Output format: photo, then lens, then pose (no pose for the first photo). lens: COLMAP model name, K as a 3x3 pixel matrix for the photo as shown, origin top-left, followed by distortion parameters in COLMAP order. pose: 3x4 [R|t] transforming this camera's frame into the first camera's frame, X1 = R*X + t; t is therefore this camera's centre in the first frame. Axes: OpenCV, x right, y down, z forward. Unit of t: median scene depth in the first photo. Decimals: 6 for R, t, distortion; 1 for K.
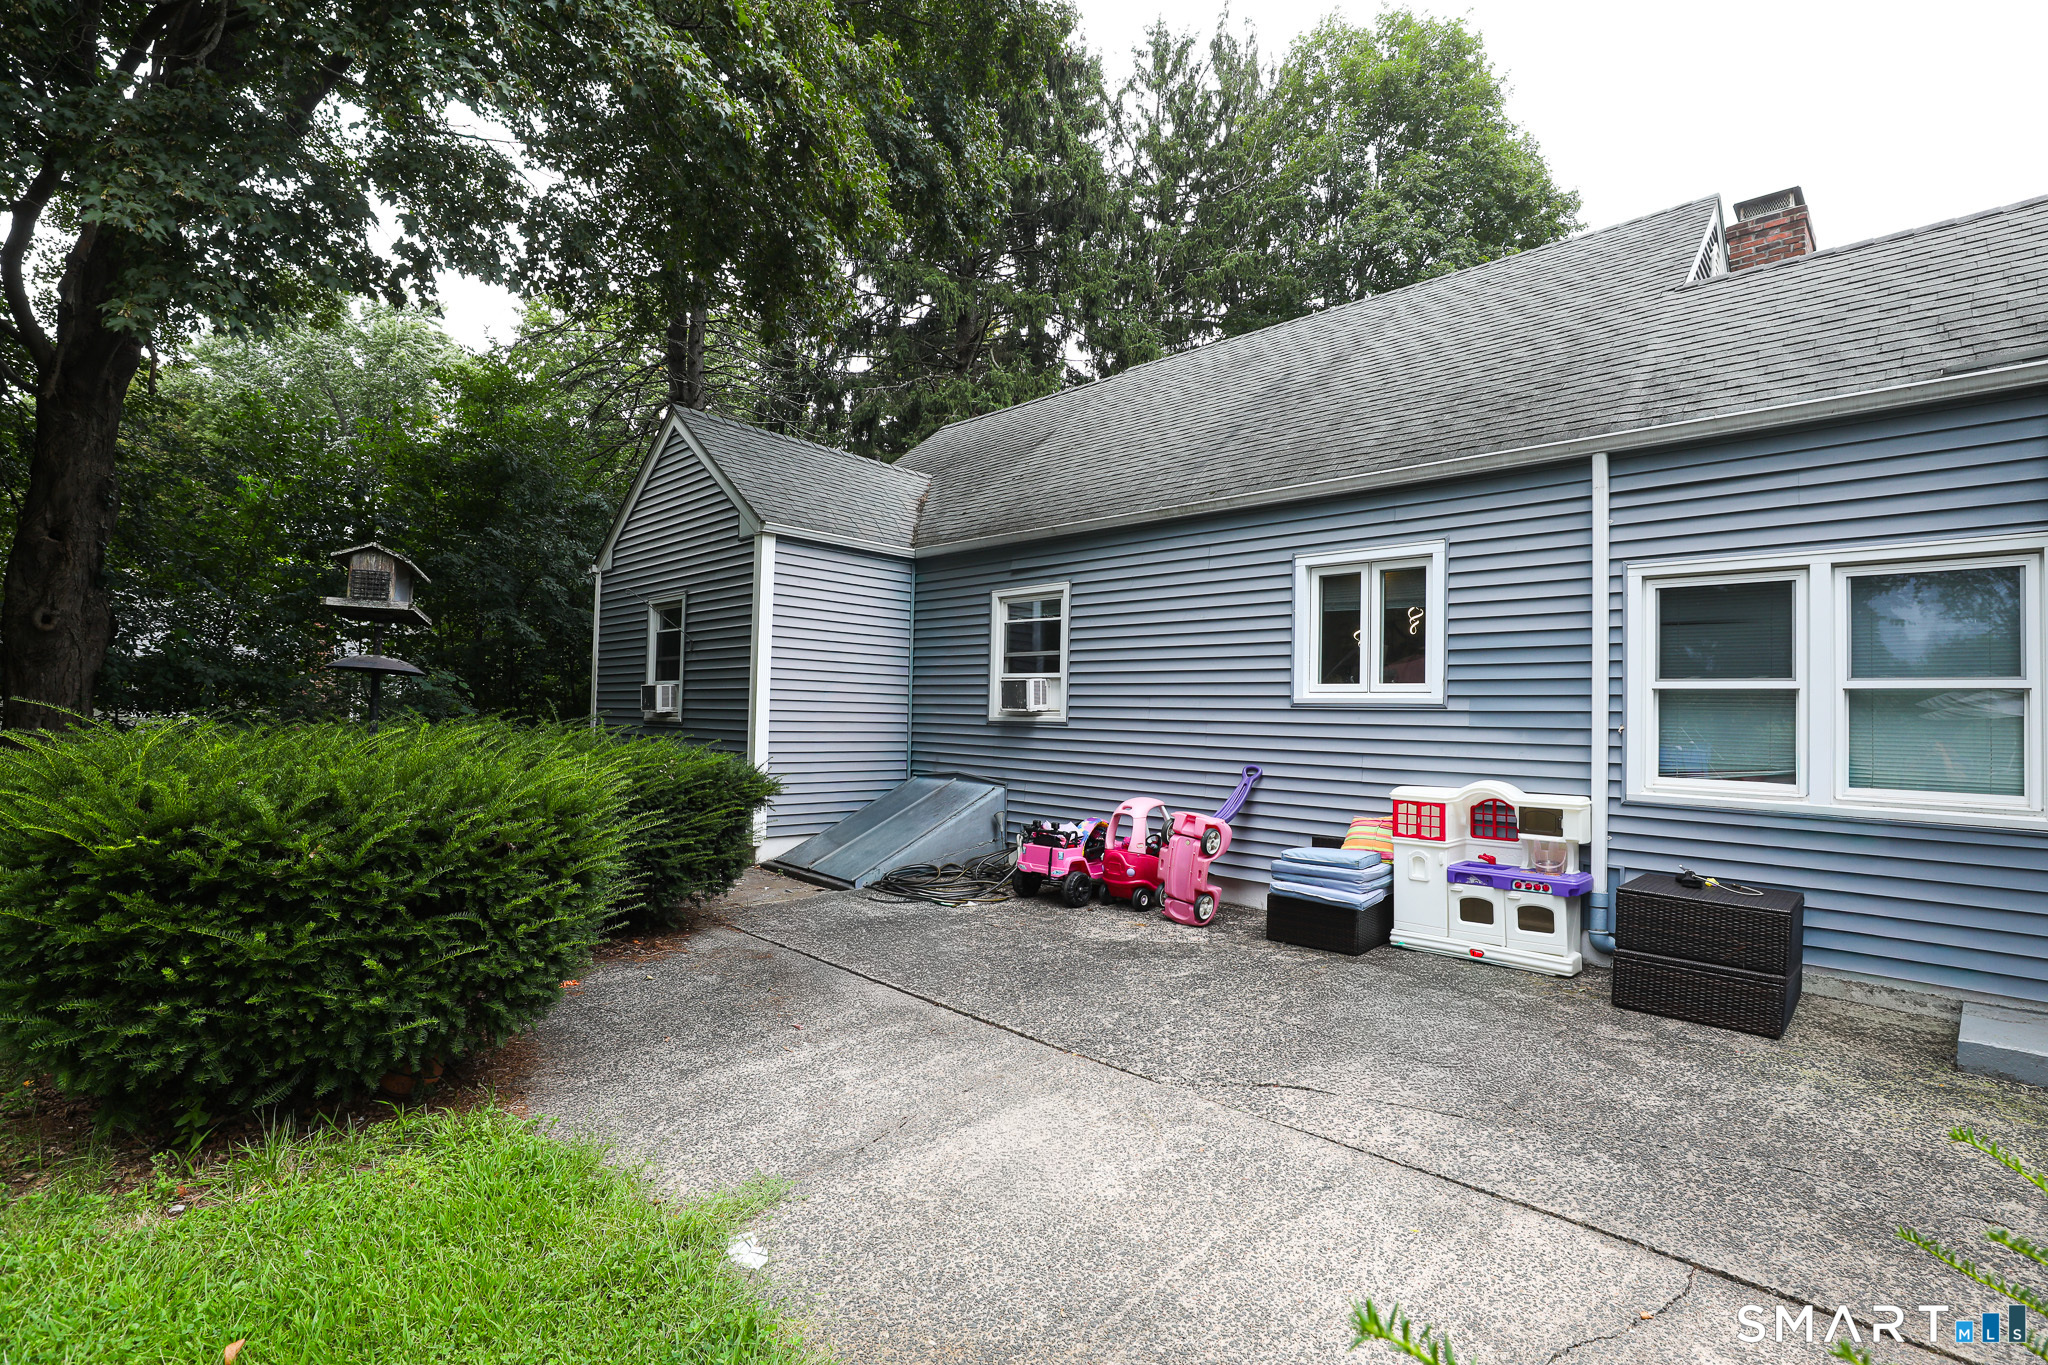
lens RADIAL K [[958.4, 0, 1029.8], [0, 958.4, 687.9], [0, 0, 1]] dist [-0.001537, -0.000036]
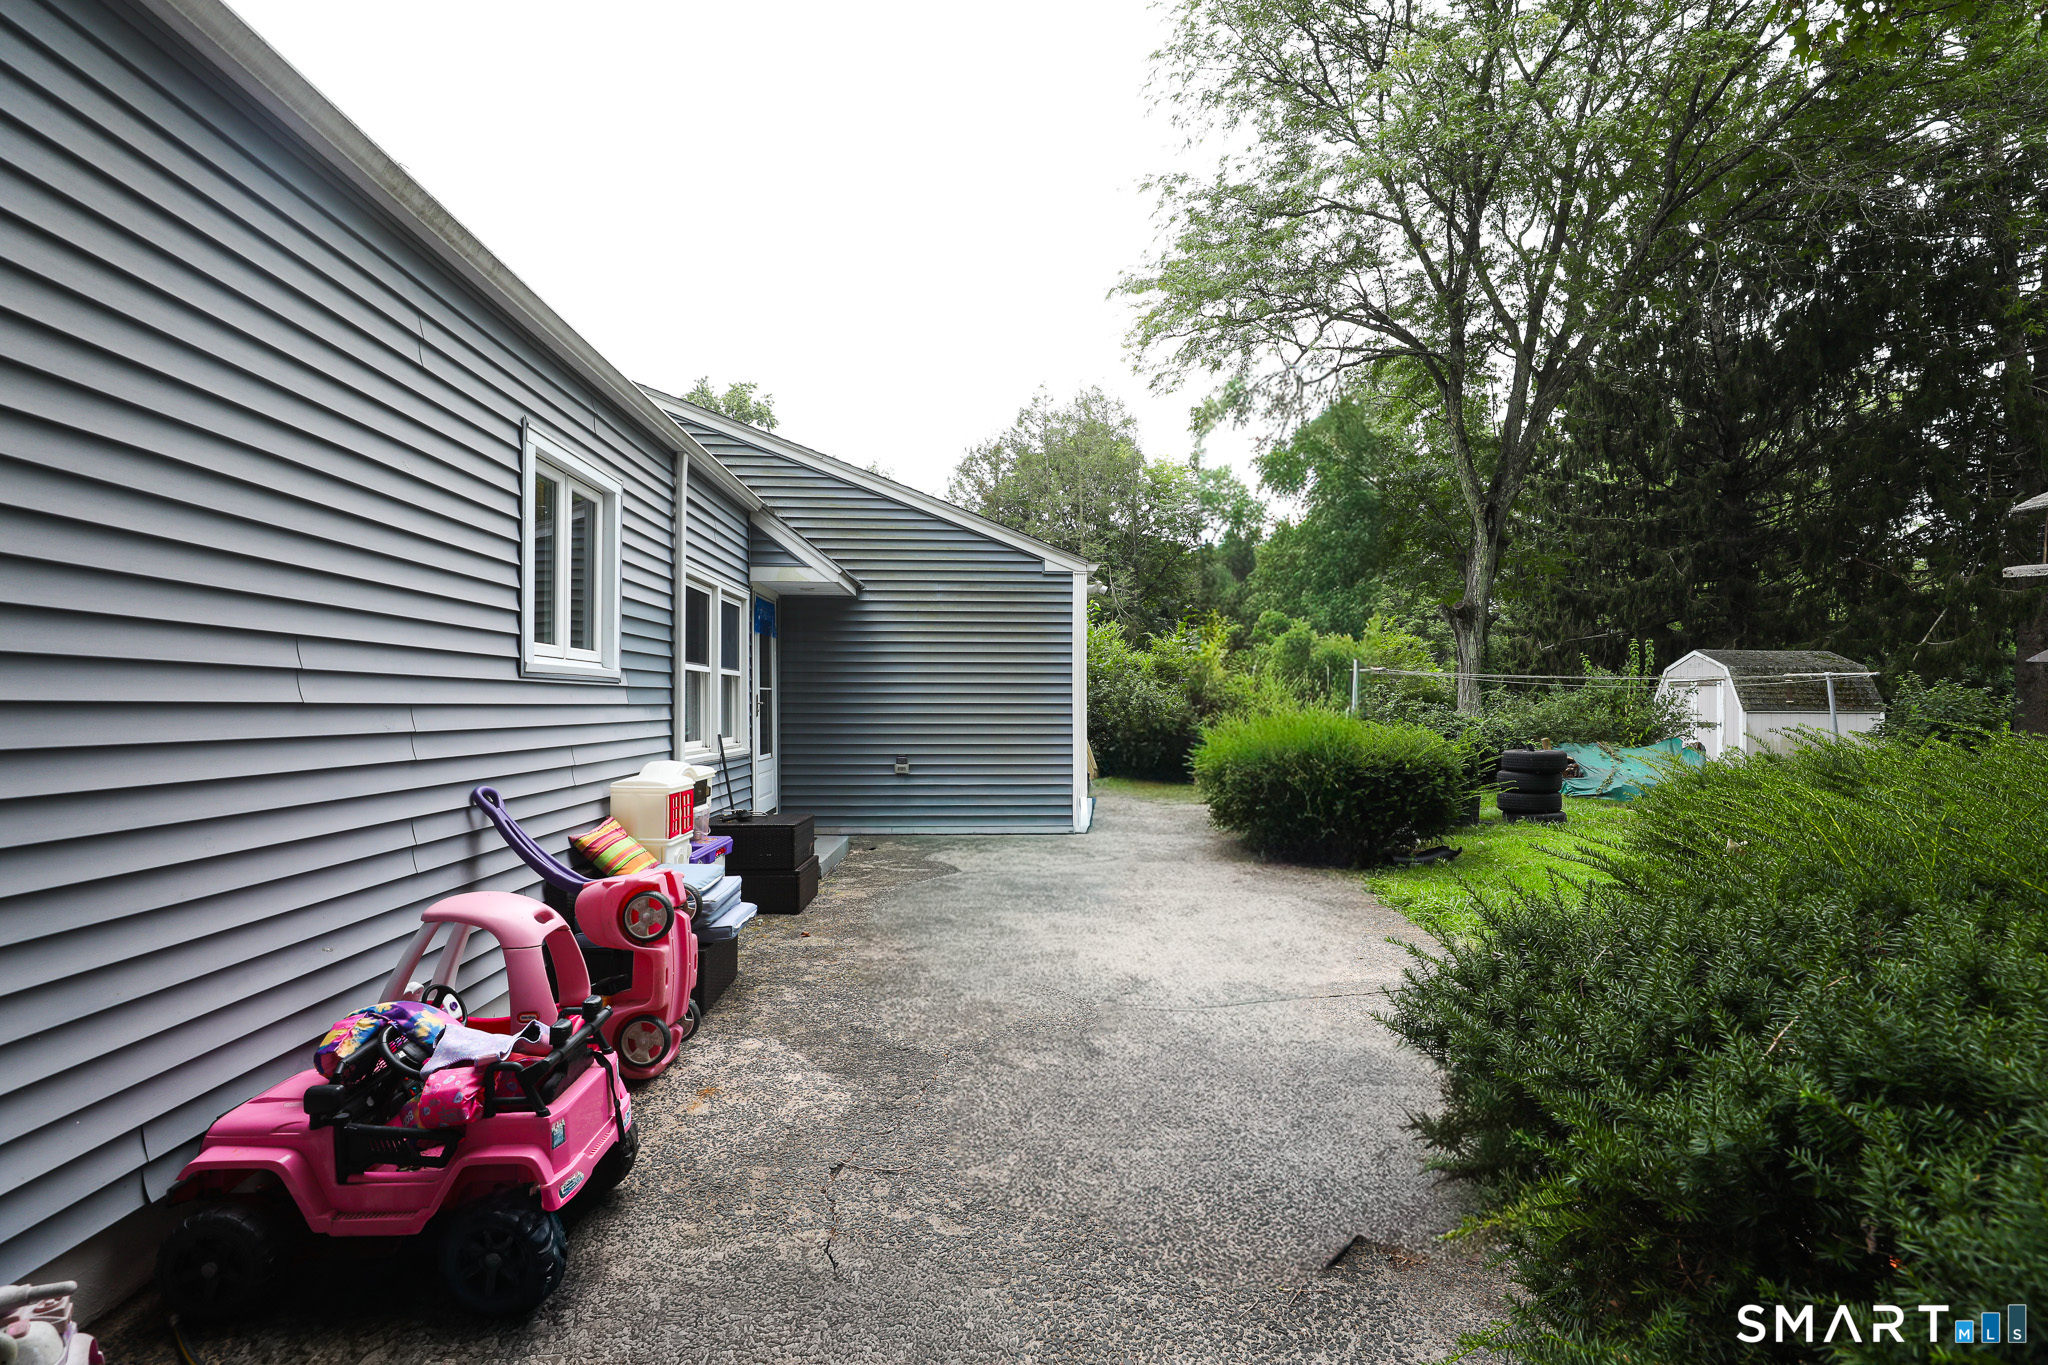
lens RADIAL K [[958.4, 0, 1024.7], [0, 958.4, 687.3], [0, 0, 1]] dist [-0.001537, -0.000036]
pose [[-0.733154, -0.005675, 0.680039, -0.401572], [-0.026873, 0.999426, -0.020631, 0.034541], [-0.679531, -0.033400, -0.732886, 1.393096]]
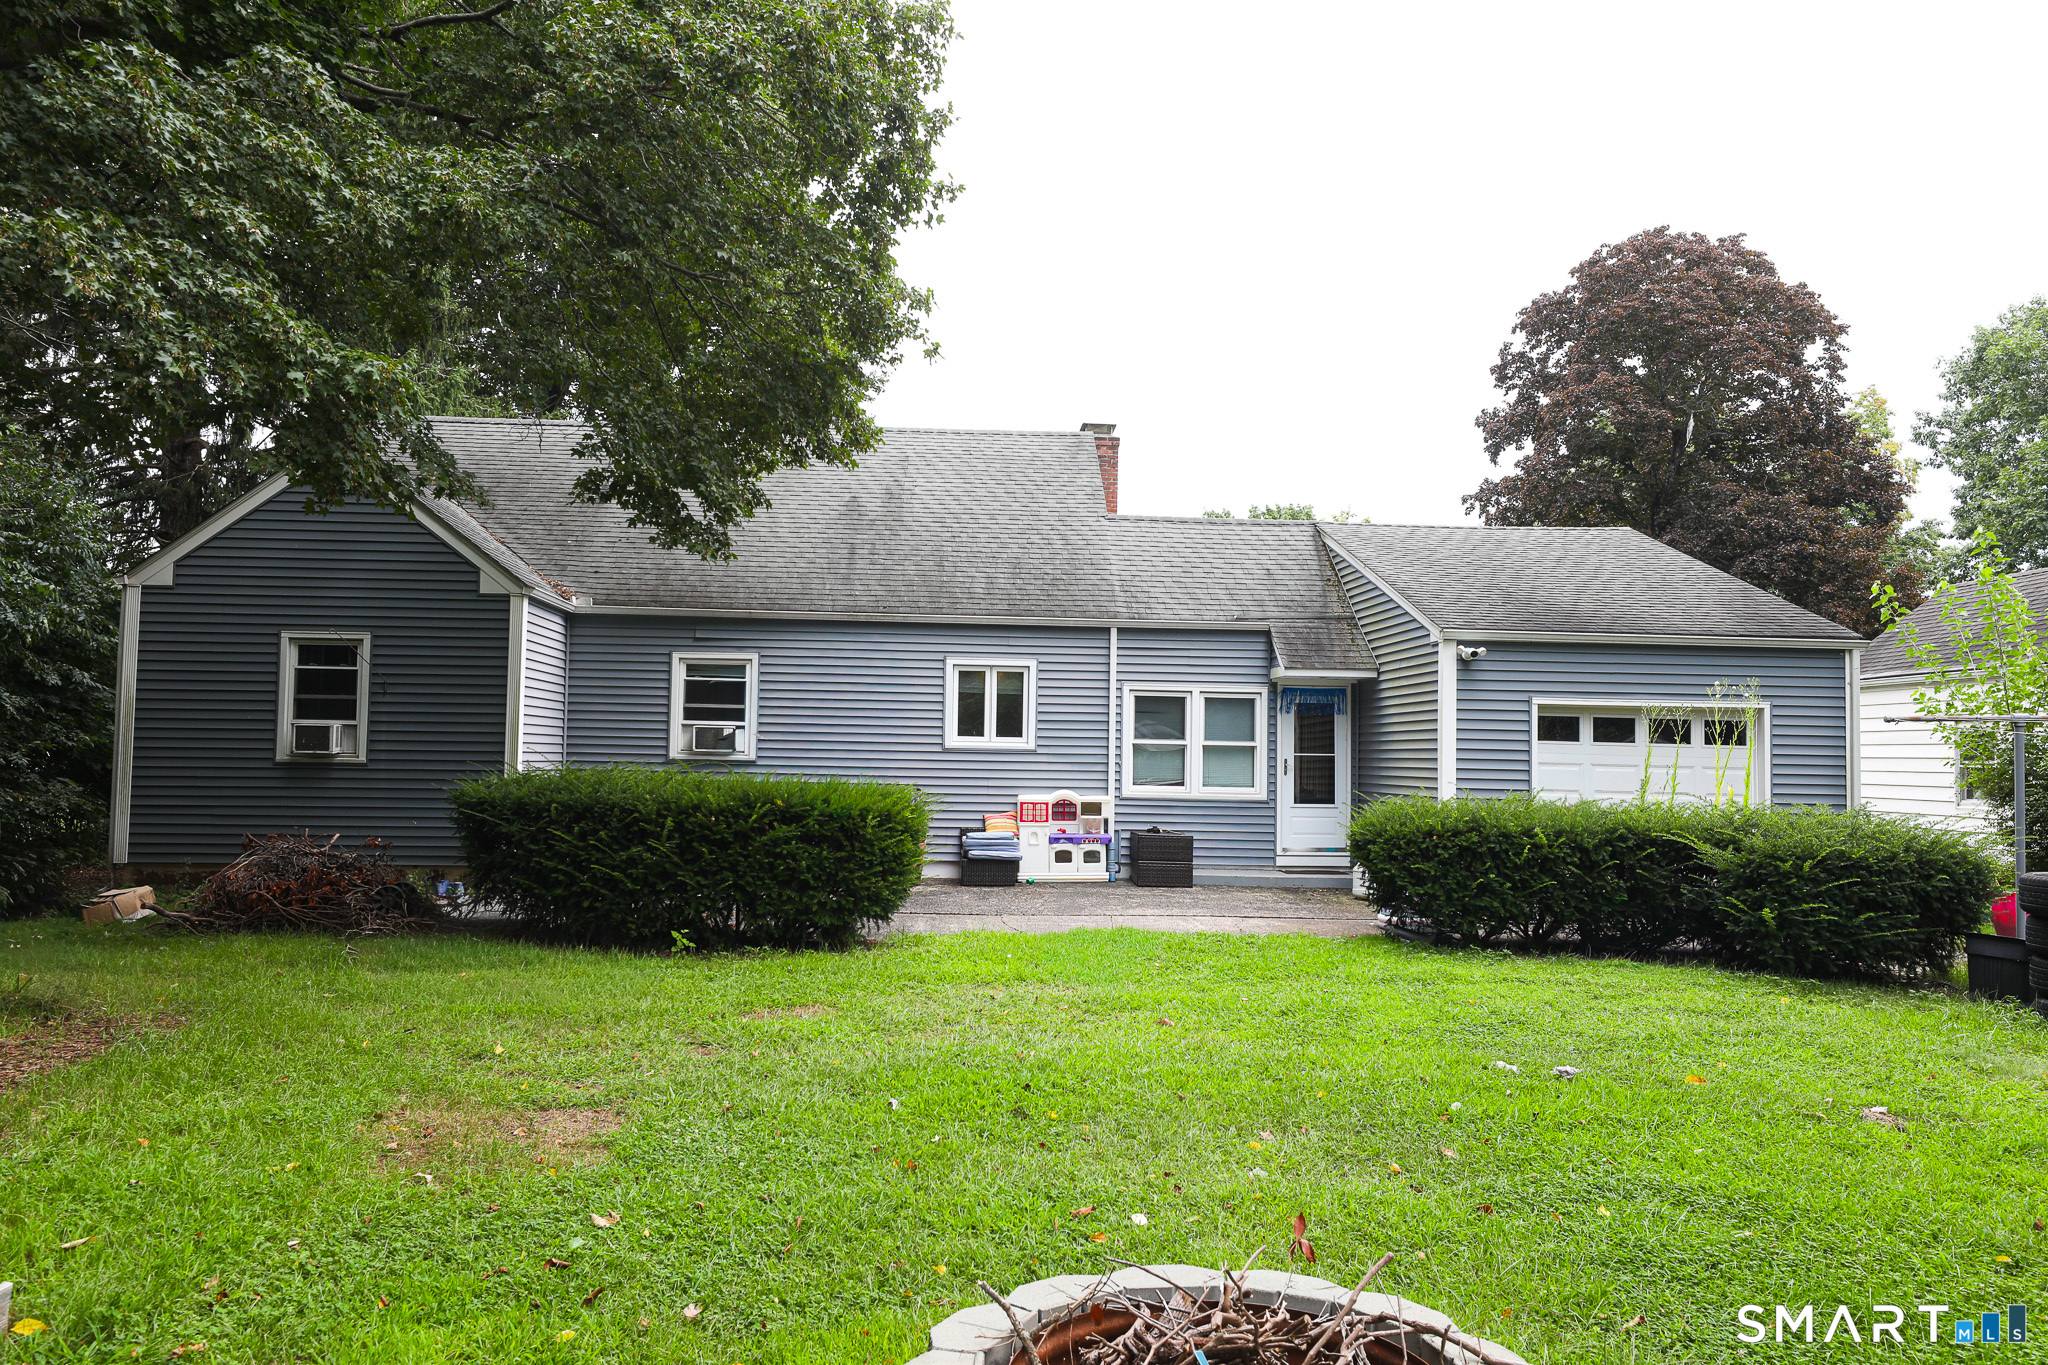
lens RADIAL K [[1487.4, 0, 1030.0], [0, 1487.4, 683.9], [0, 0, 1]] dist [0.007683, 0.001094]
pose [[0.700736, 0.041763, 0.712197, -1.630747], [-0.024291, 0.999103, -0.034687, -0.009521], [-0.713007, 0.007007, 0.701122, -0.997976]]
